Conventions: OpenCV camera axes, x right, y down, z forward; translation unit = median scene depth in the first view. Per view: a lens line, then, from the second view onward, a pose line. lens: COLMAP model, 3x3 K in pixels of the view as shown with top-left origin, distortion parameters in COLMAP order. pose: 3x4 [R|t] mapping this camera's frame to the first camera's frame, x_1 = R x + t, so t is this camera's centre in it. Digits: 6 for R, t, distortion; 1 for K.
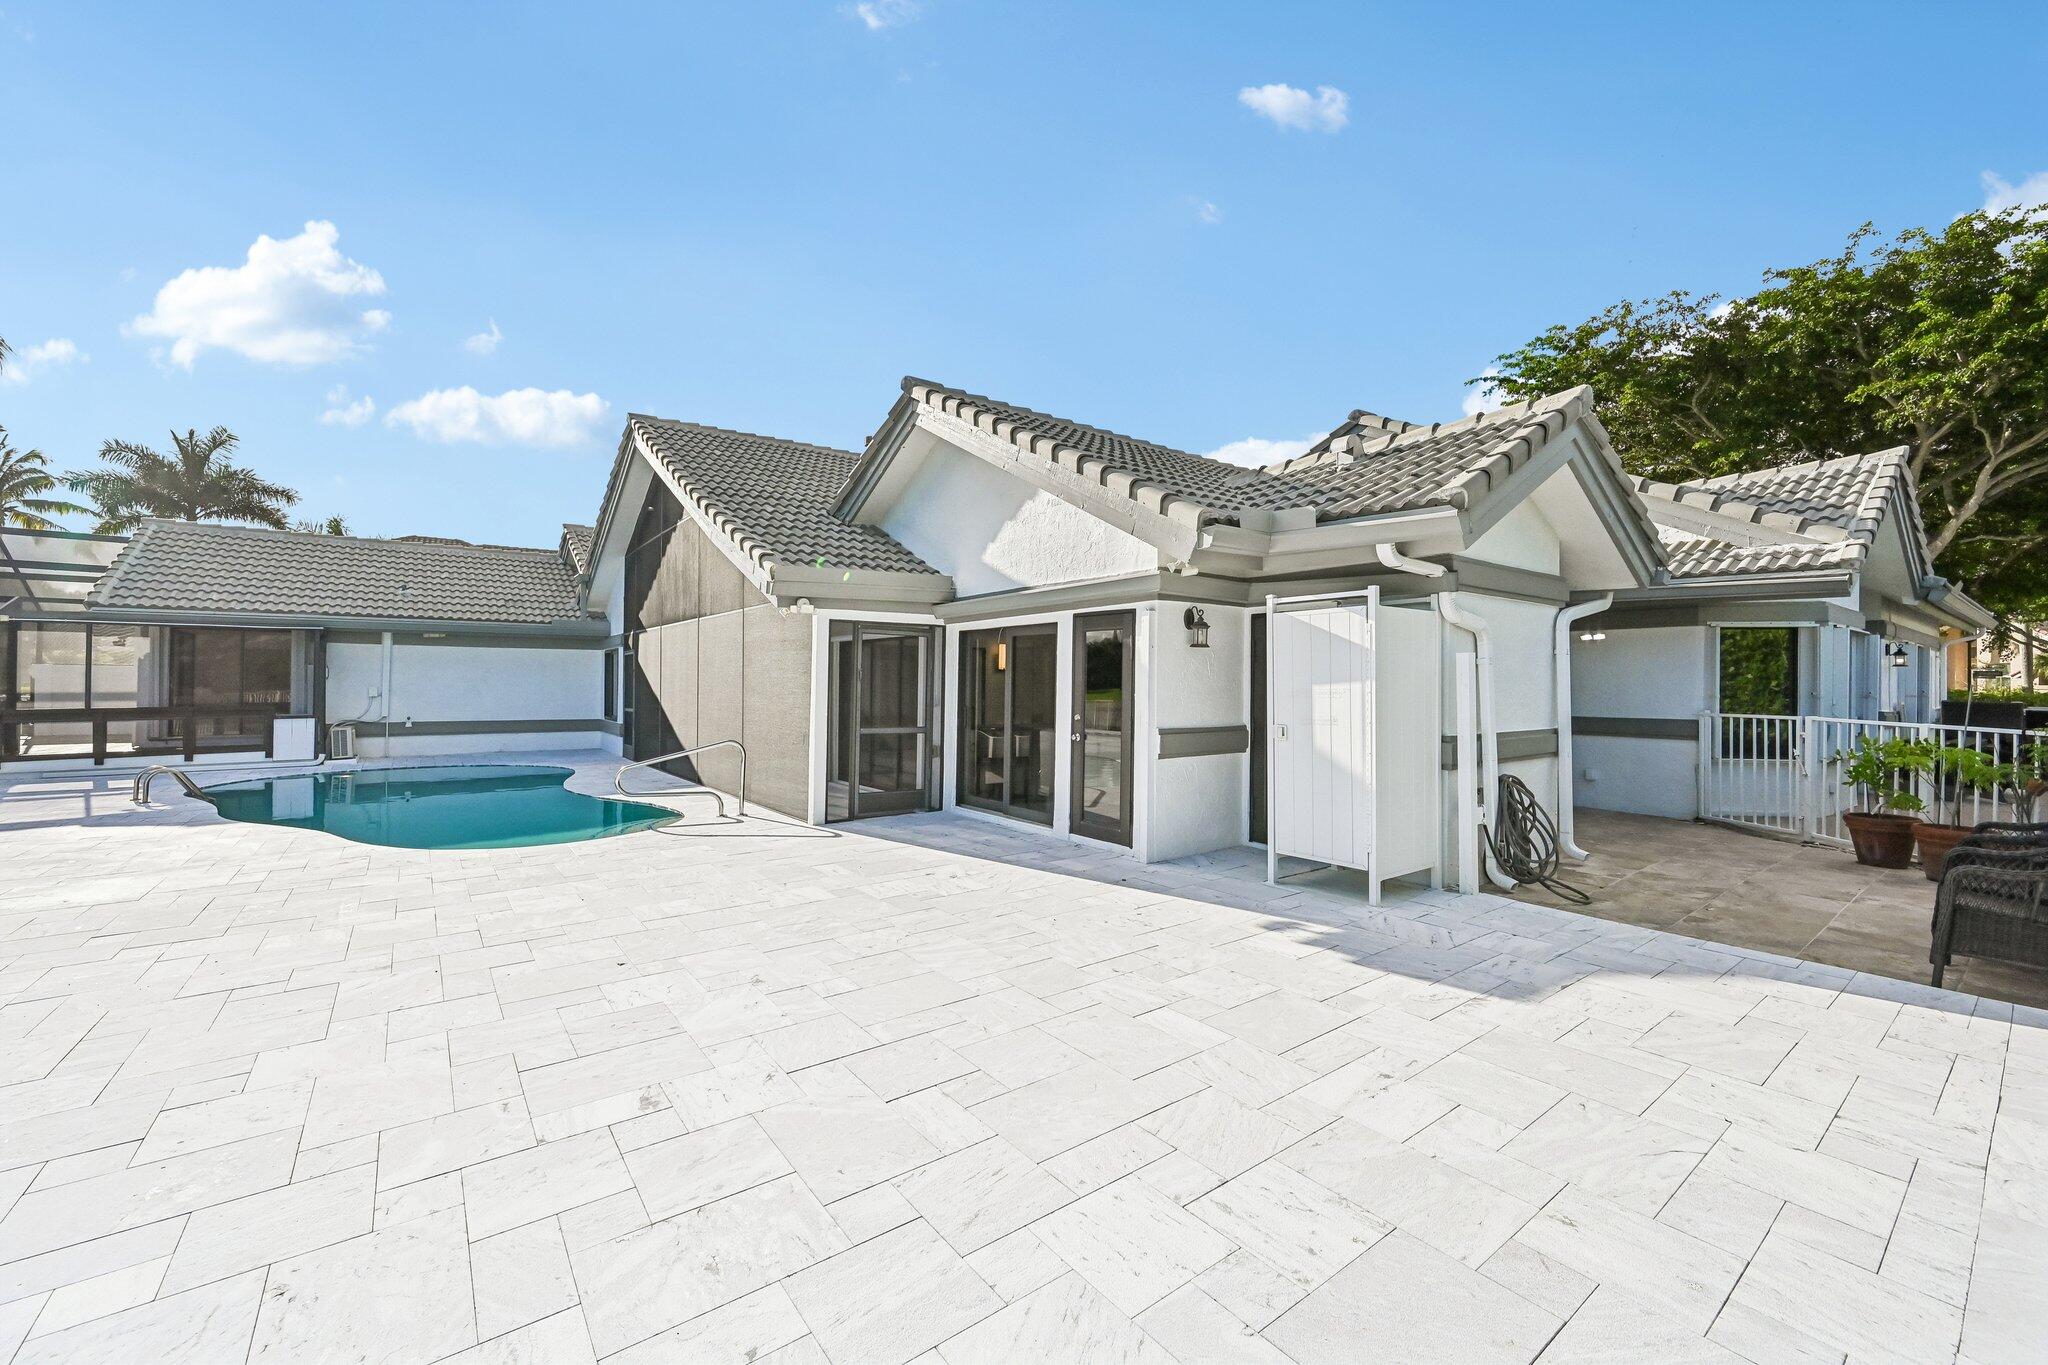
lens RADIAL K [[806.4, 0, 1022.5], [0, 806.4, 667.4], [0, 0, 1]] dist [-0.002352, -0.000390]
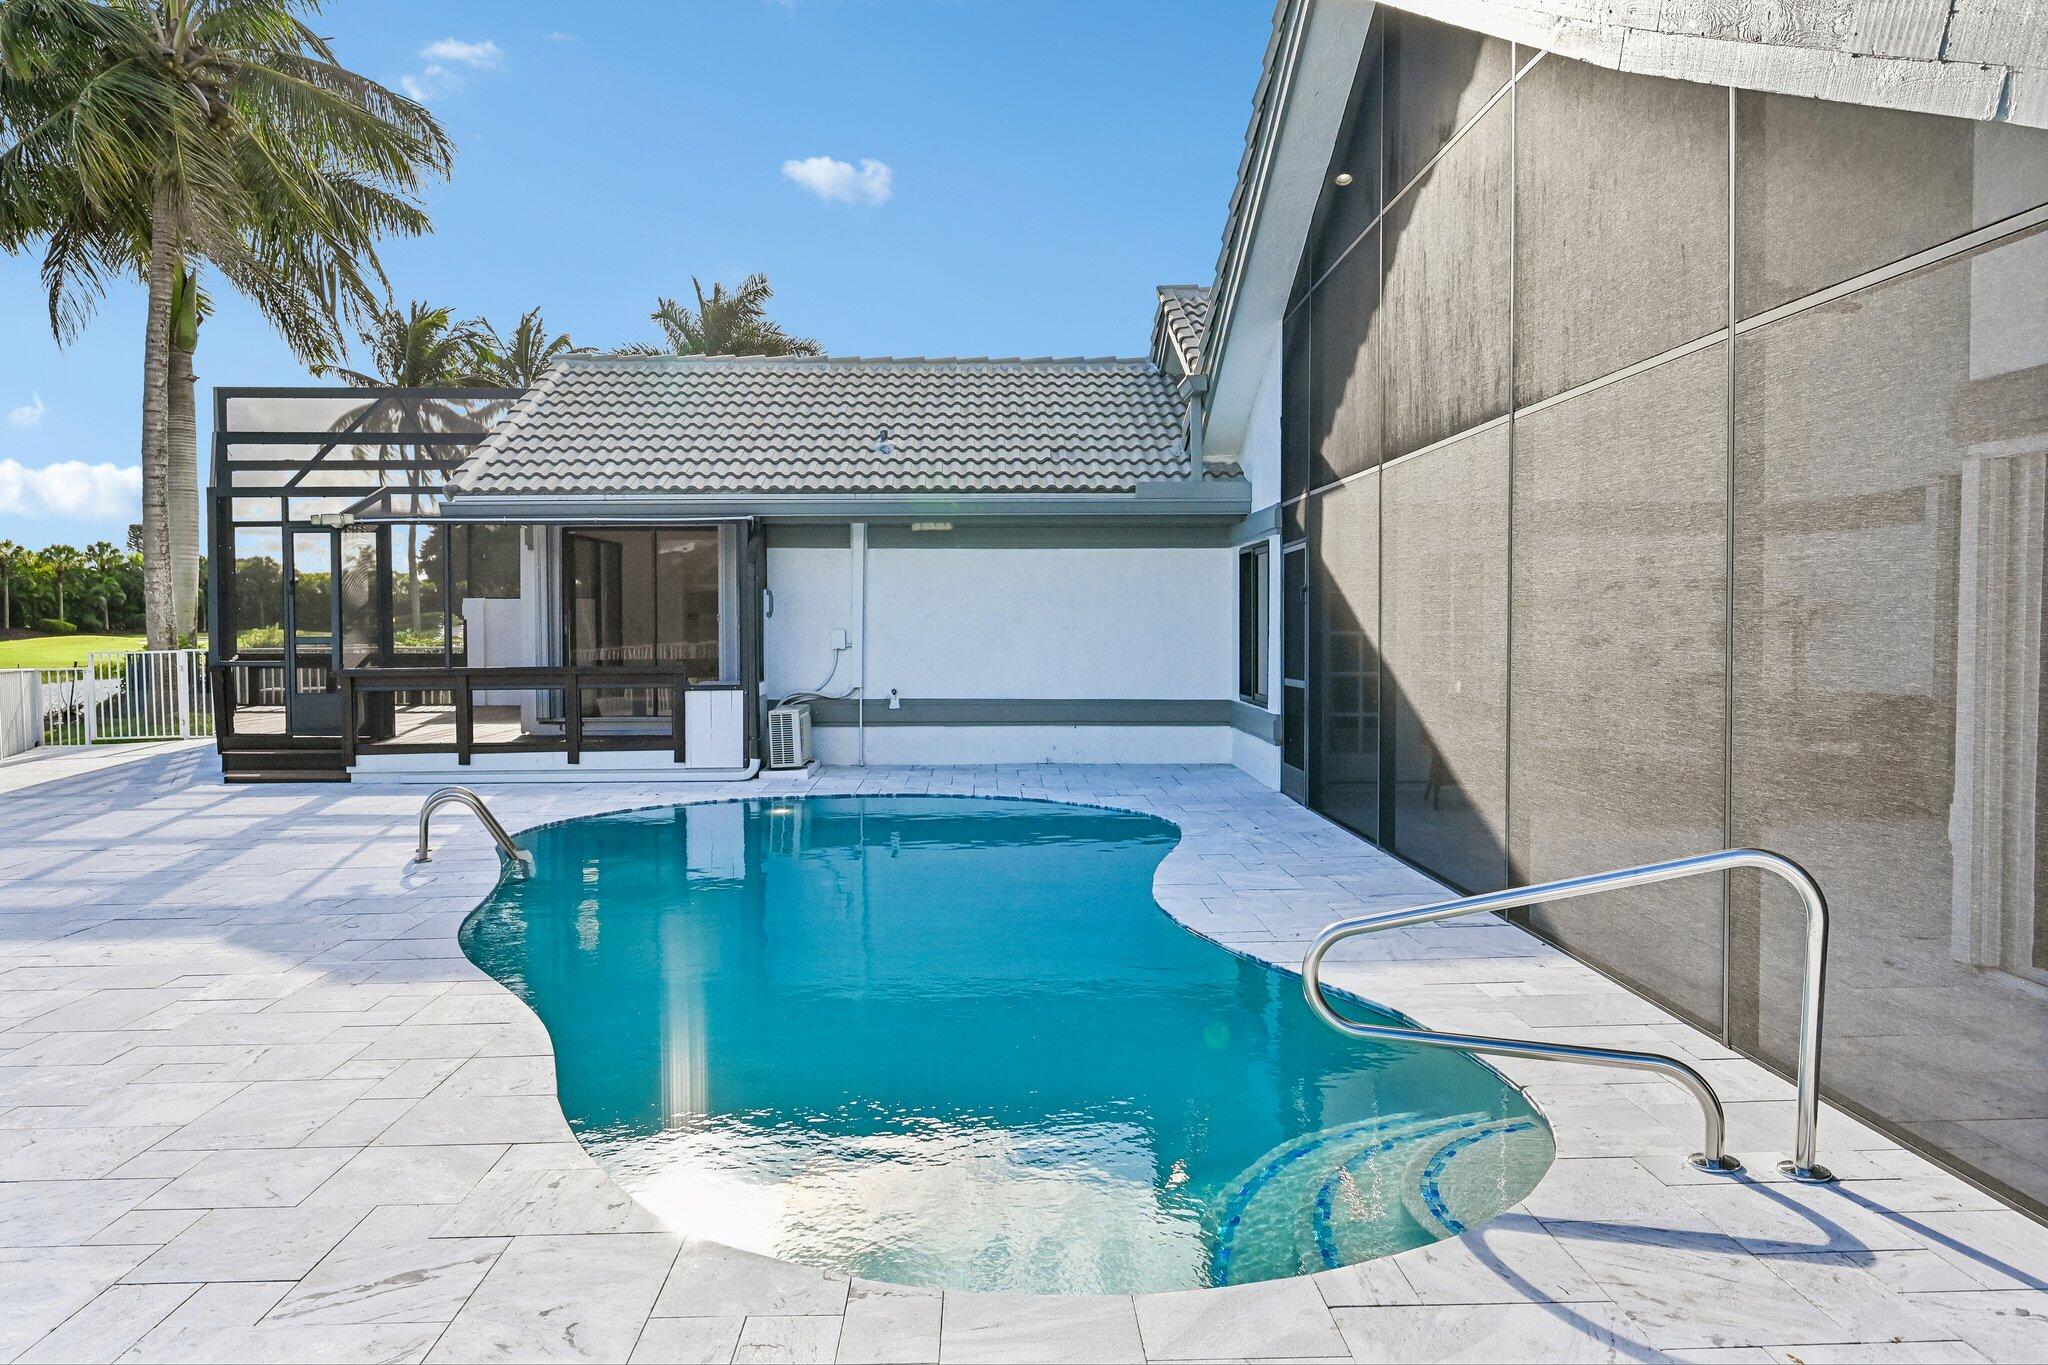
lens RADIAL K [[1366.9, 0, 1026.8], [0, 1366.9, 678.3], [0, 0, 1]] dist [-0.002351, -0.000038]
pose [[0.814709, 0.016556, -0.579633, -0.198490], [0.015417, 0.998620, 0.050194, 0.012751], [0.579665, -0.049830, 0.813330, 0.355713]]
